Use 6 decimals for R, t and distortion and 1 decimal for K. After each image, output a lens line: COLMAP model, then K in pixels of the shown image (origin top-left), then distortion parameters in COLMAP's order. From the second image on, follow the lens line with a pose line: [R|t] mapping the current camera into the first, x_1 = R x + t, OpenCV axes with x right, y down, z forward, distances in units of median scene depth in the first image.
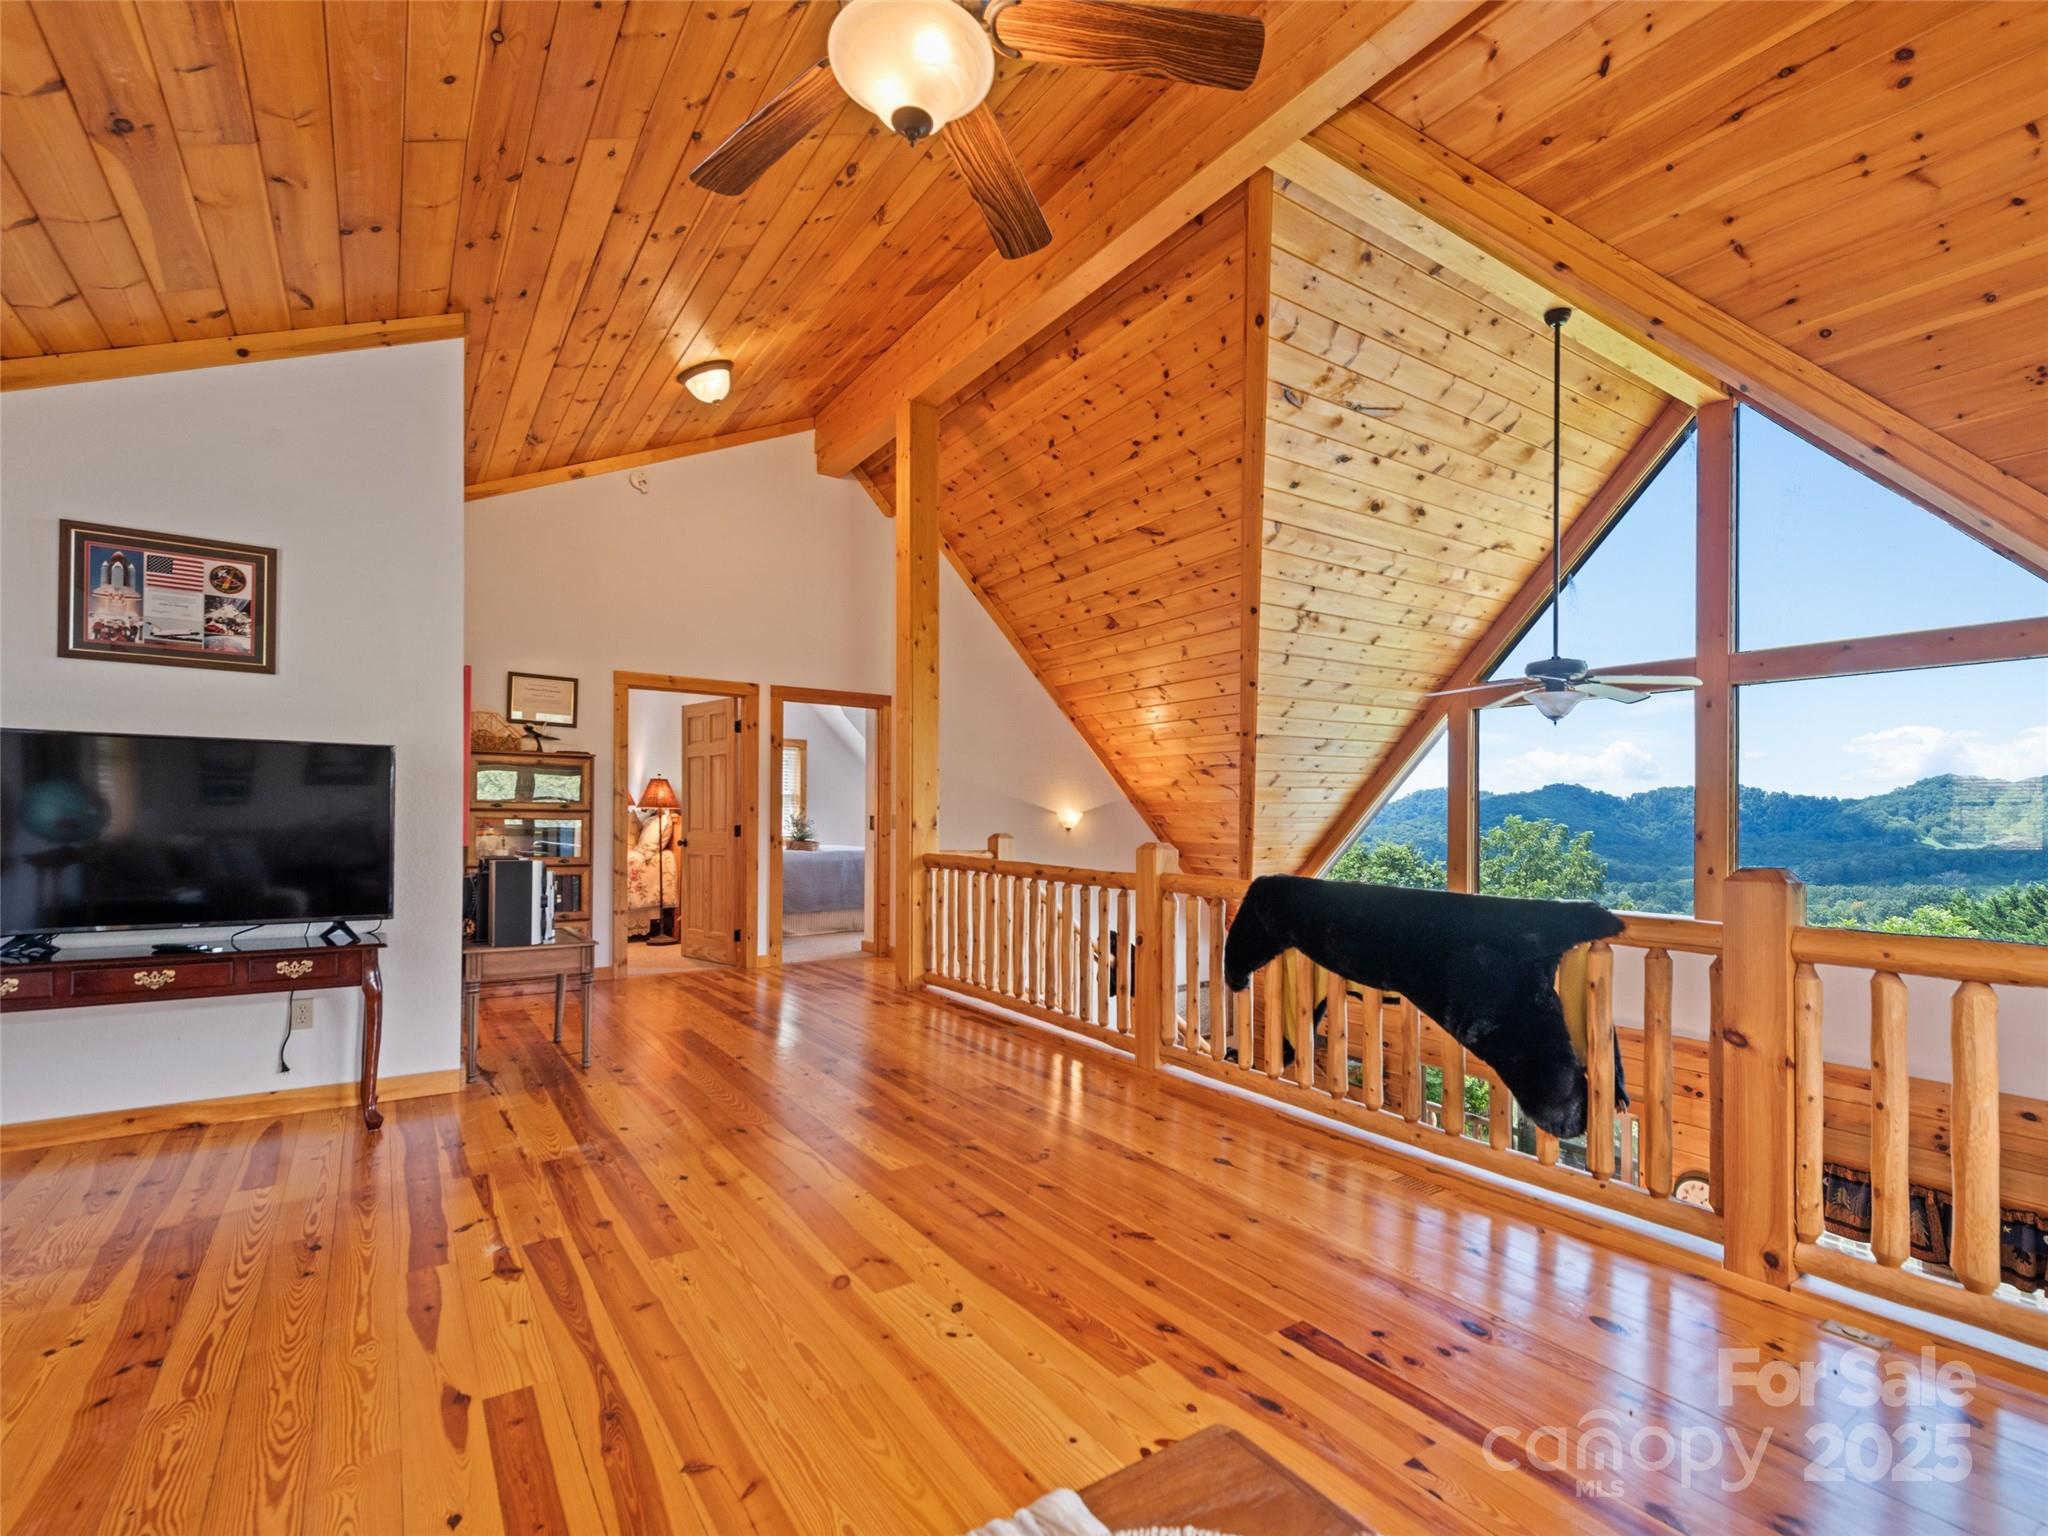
lens RADIAL K [[942.5, 0, 1054.0], [0, 942.5, 814.7], [0, 0, 1]] dist [0.016338, -0.000765]
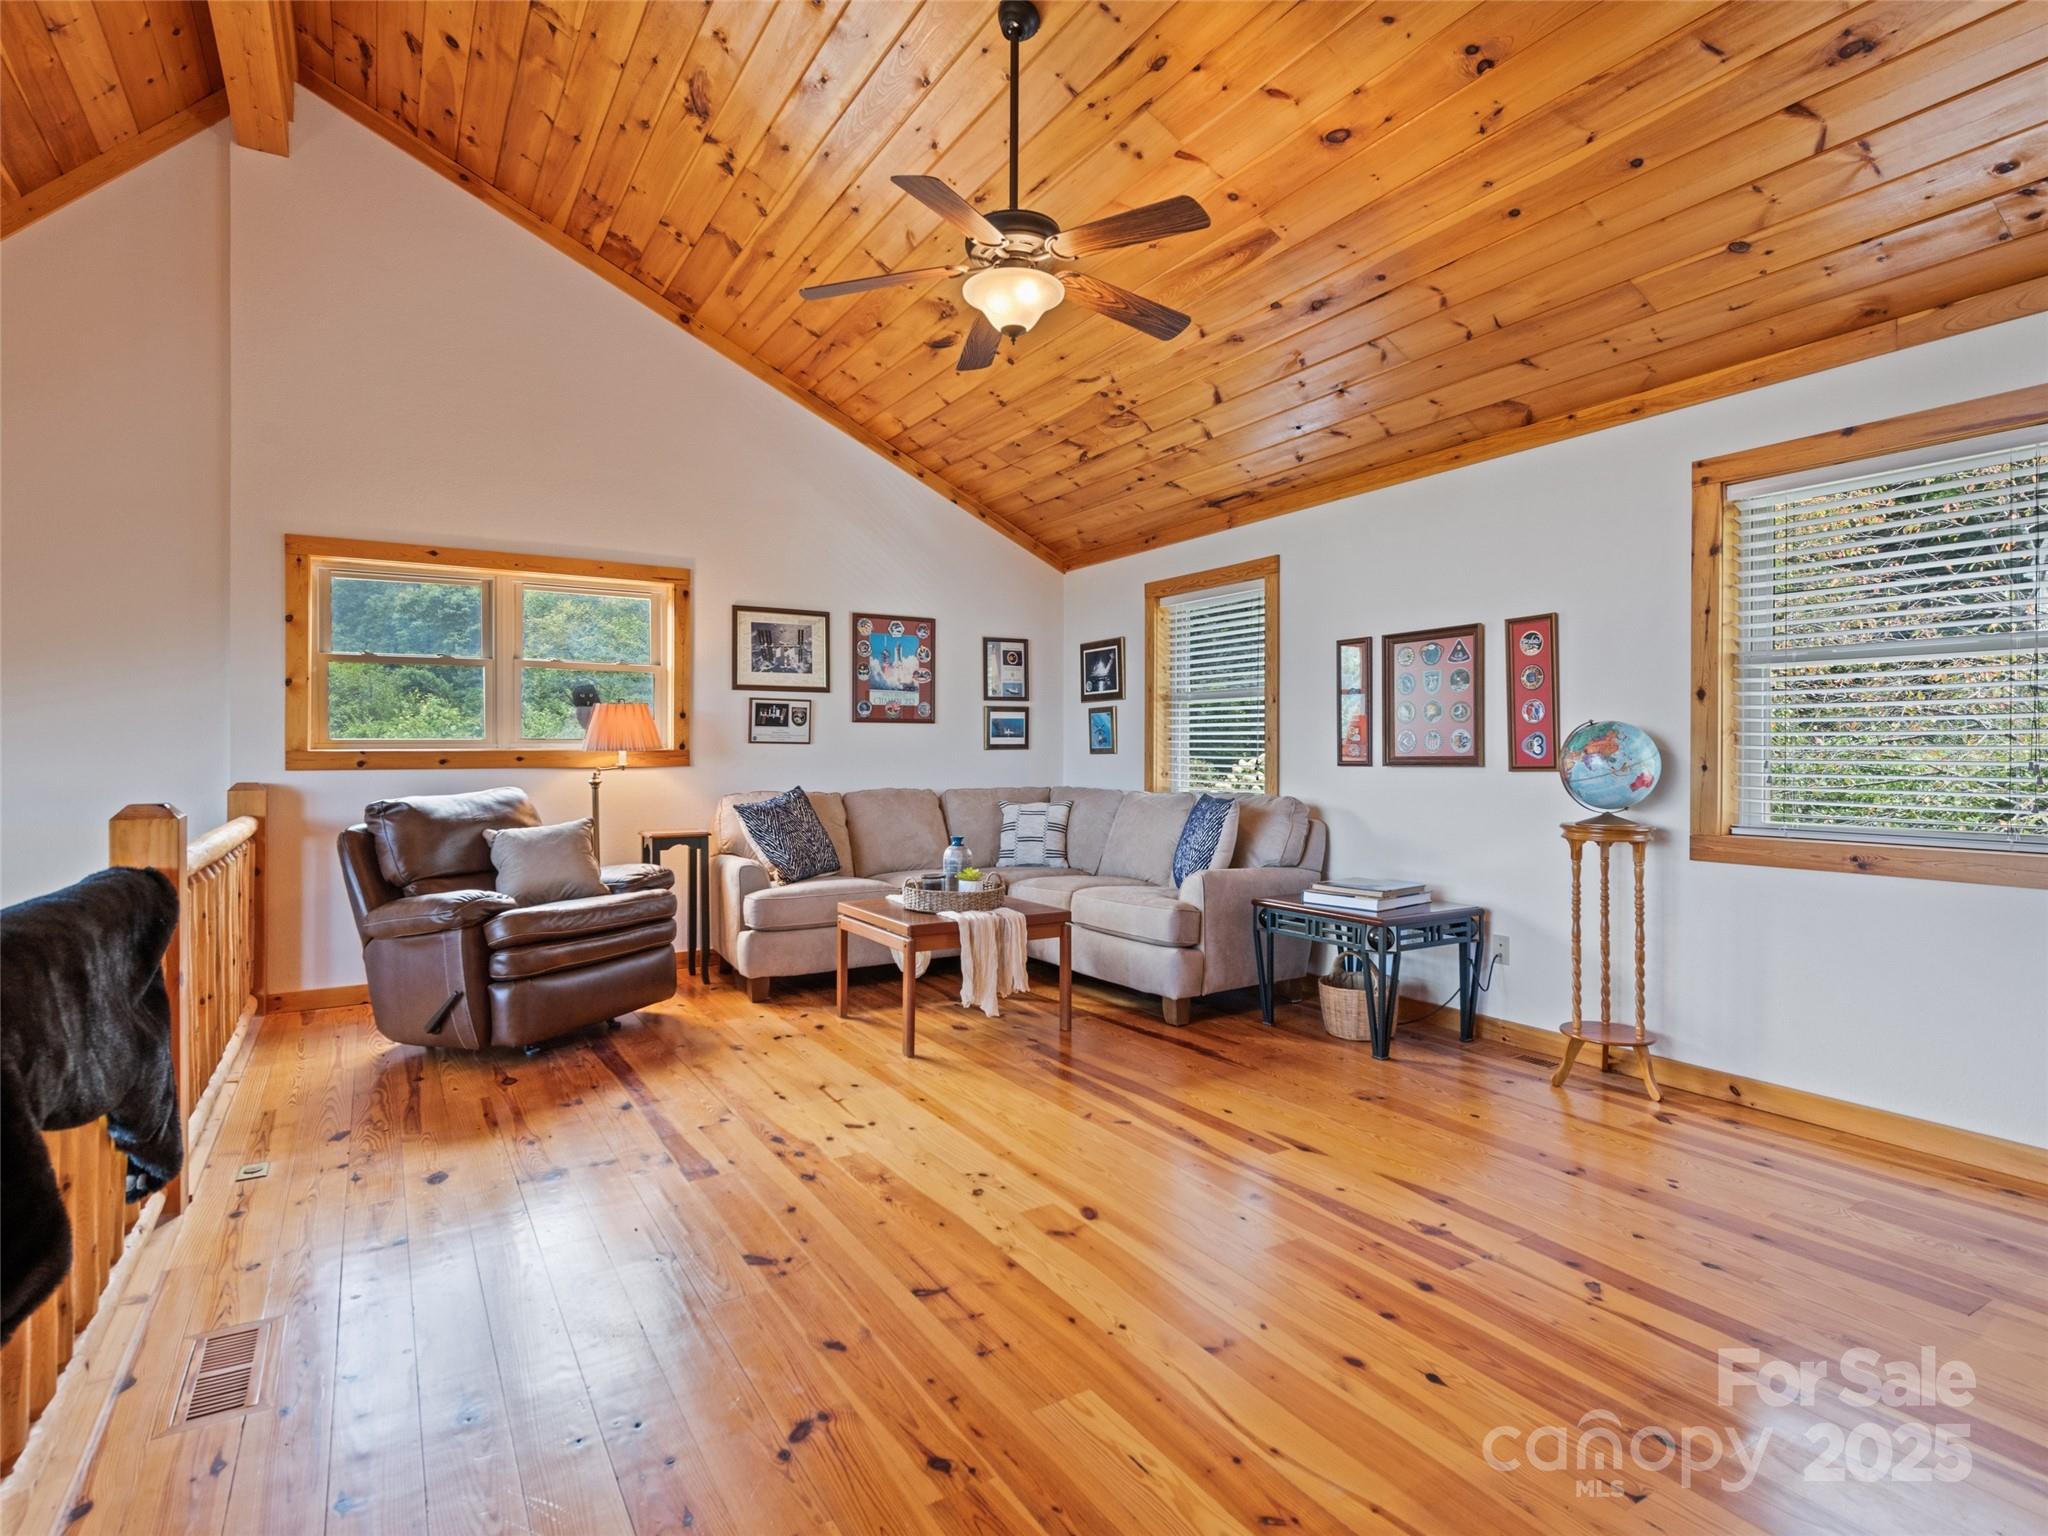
lens RADIAL K [[1059.5, 0, 1020.3], [0, 1059.5, 756.8], [0, 0, 1]] dist [0.017122, -0.000163]
pose [[-0.997374, -0.011450, 0.071512, -0.161960], [-0.011705, 0.999927, -0.003157, 0.001060], [-0.071470, -0.003986, -0.997435, 1.541653]]
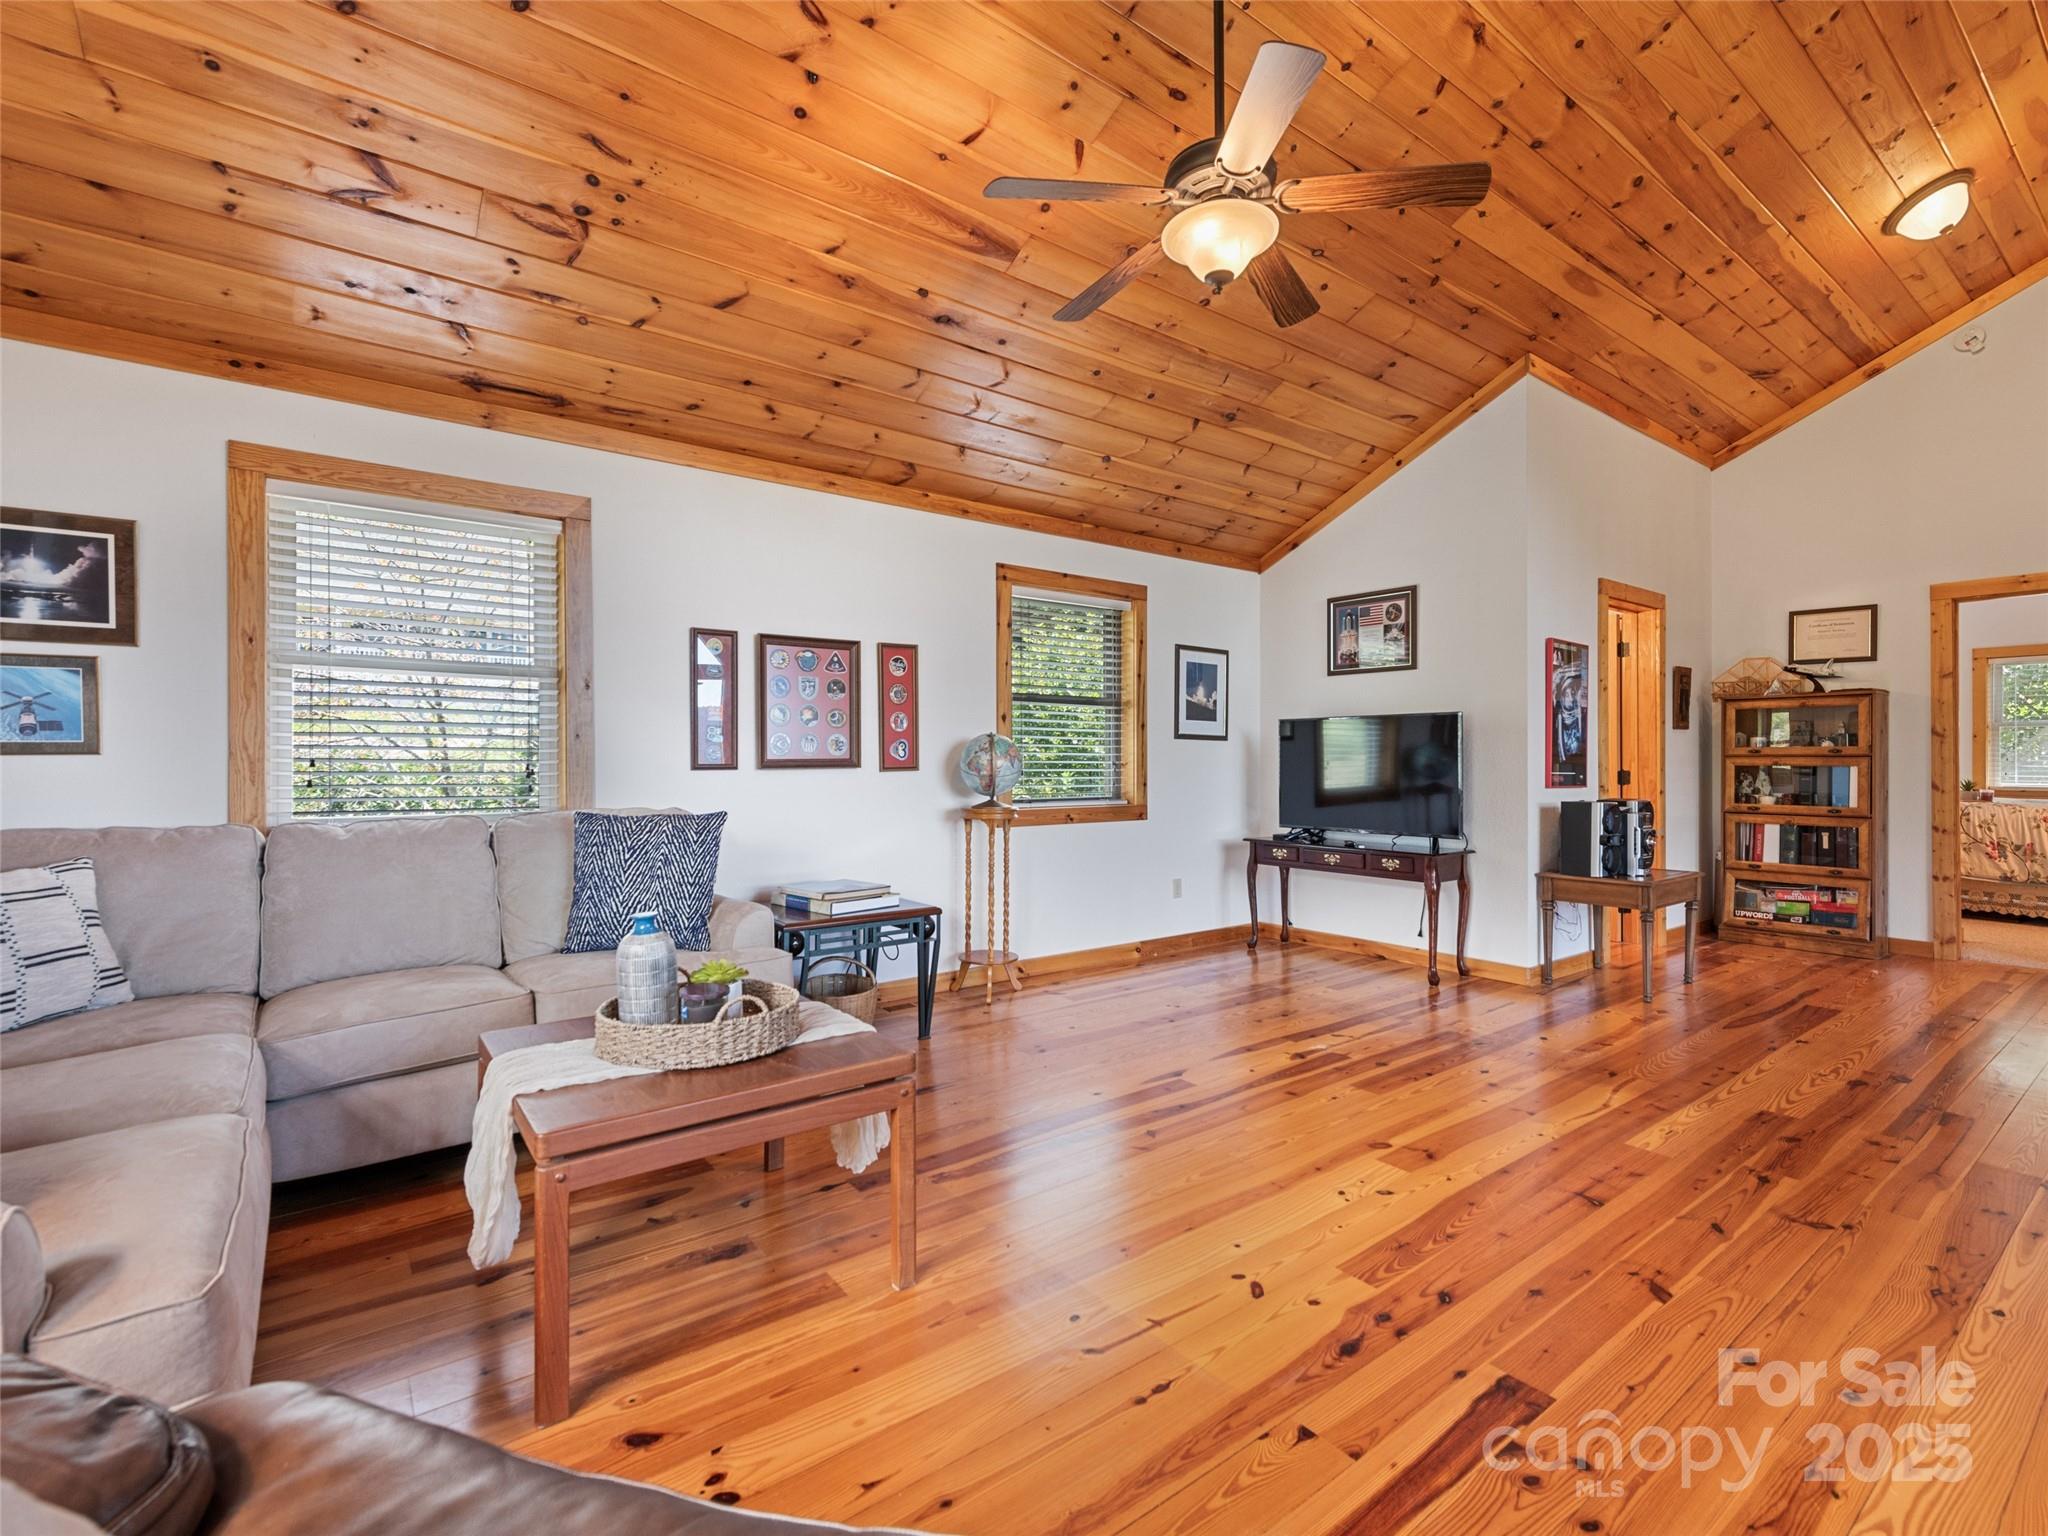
lens RADIAL K [[938.0, 0, 1015.6], [0, 938.0, 761.4], [0, 0, 1]] dist [0.010977, -0.000030]
pose [[0.029730, -0.009379, -0.999514, 0.692004], [0.007366, 0.999931, -0.009164, 0.007024], [0.999531, -0.007089, 0.029797, 0.358026]]
